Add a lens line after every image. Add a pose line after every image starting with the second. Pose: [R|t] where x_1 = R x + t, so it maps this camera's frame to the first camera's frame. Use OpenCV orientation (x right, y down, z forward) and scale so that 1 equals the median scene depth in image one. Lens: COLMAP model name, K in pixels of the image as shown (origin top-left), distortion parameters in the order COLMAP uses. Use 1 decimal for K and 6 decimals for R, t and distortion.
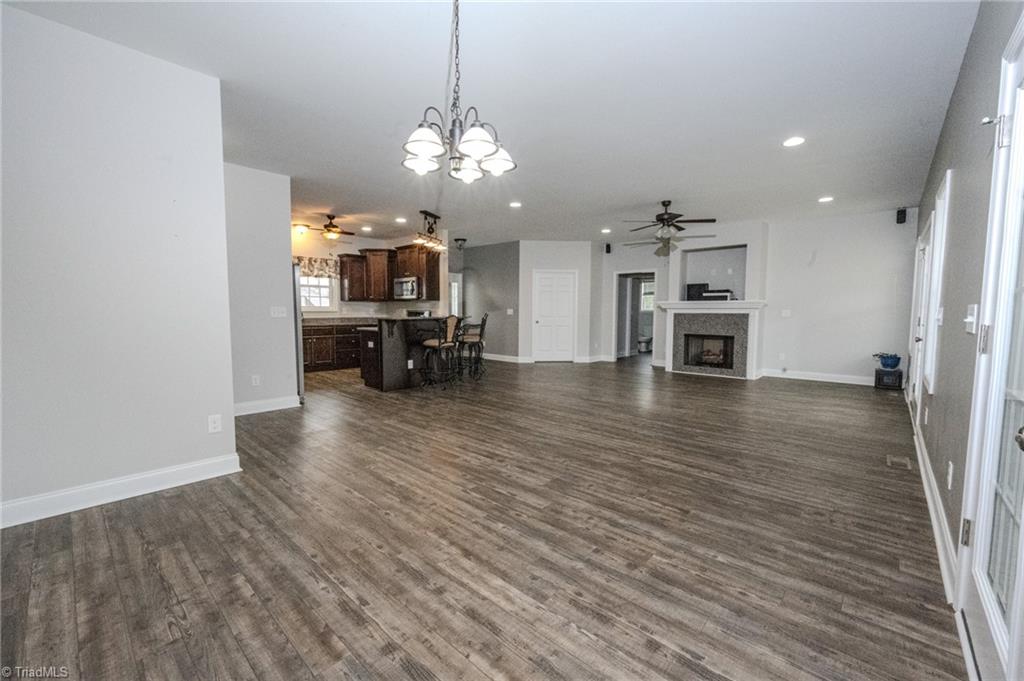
lens RADIAL K [[412.0, 0, 512.0], [0, 412.0, 340.5], [0, 0, 1]] dist [0.000848, 0.000028]
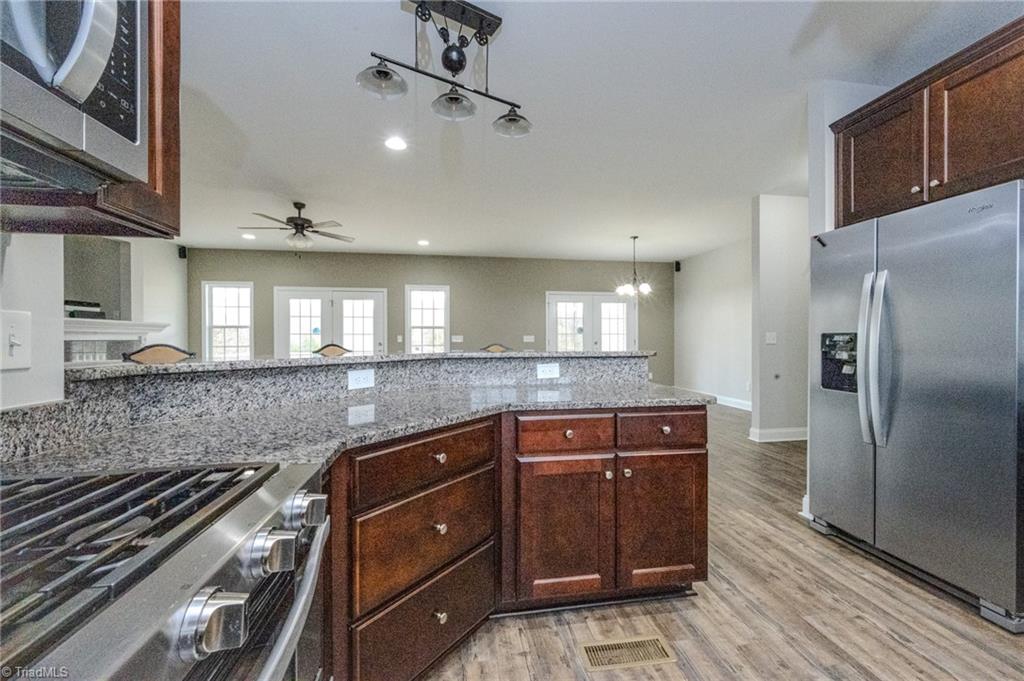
lens RADIAL K [[412.0, 0, 512.0], [0, 412.0, 340.5], [0, 0, 1]] dist [0.000848, 0.000028]
pose [[-0.777527, -0.007886, 0.628801, -0.393980], [0.040924, 0.997167, 0.063109, -0.082547], [-0.627517, 0.074802, -0.775001, 1.155952]]
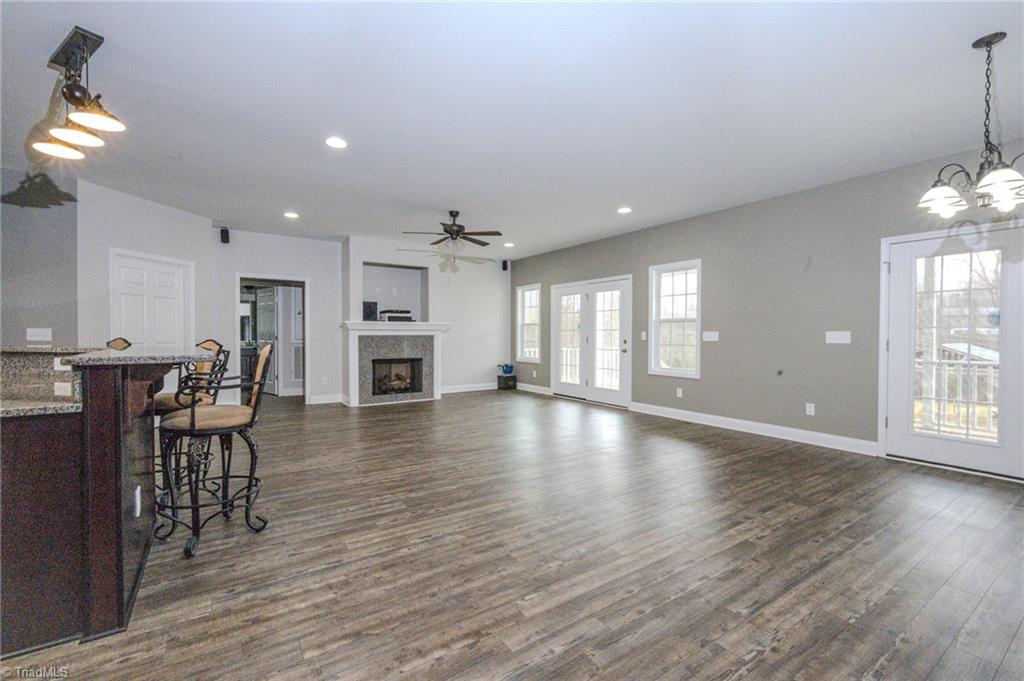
lens RADIAL K [[439.5, 0, 512.0], [0, 439.5, 340.5], [0, 0, 1]] dist [0.002142, 0.000206]
pose [[0.238620, -0.019455, 0.970918, -0.443404], [0.068131, 0.997671, 0.003247, -0.042361], [-0.968720, 0.065374, 0.239390, 0.553605]]
